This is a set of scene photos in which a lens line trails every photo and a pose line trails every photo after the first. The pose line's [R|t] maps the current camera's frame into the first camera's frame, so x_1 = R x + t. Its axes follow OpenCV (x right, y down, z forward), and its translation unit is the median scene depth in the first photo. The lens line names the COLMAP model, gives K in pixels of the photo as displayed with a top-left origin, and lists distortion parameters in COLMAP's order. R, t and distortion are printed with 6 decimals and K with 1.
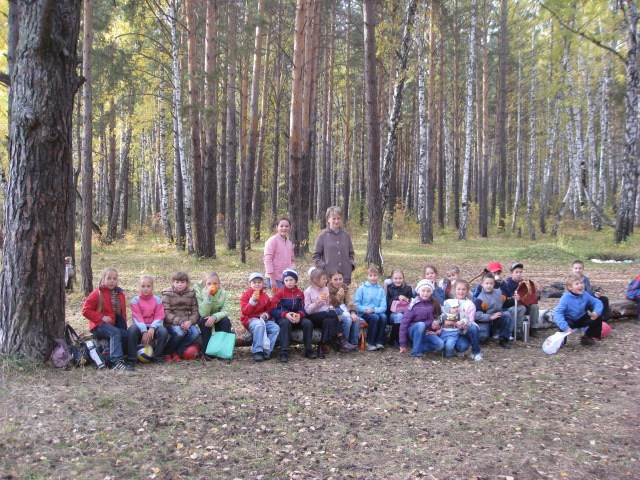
lens RADIAL K [[664.3, 0, 316.9], [0, 664.3, 240.7], [0, 0, 1]] dist [-0.110587, 0.000000]
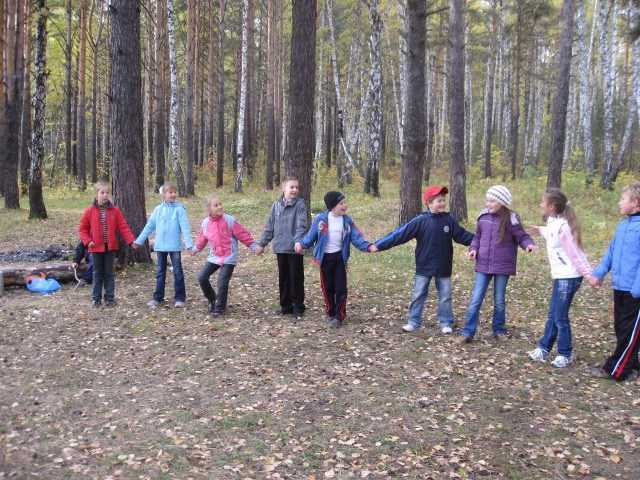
lens RADIAL K [[664.3, 0, 329.3], [0, 664.3, 242.8], [0, 0, 1]] dist [-0.110587, 0.000000]
pose [[0.988715, -0.018205, 0.148696, 0.355562], [0.006952, 0.997095, 0.075848, -0.001455], [-0.149645, -0.073958, 0.985970, 0.038941]]
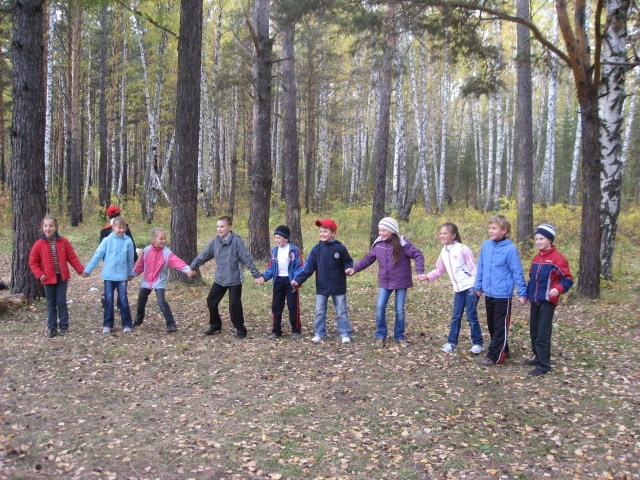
lens RADIAL K [[664.3, 0, 321.6], [0, 664.3, 244.1], [0, 0, 1]] dist [-0.110587, 0.000000]
pose [[0.884944, -0.030203, 0.464717, 0.248726], [0.018566, 0.999389, 0.029598, -0.000561], [-0.465327, -0.017565, 0.884965, 0.017228]]
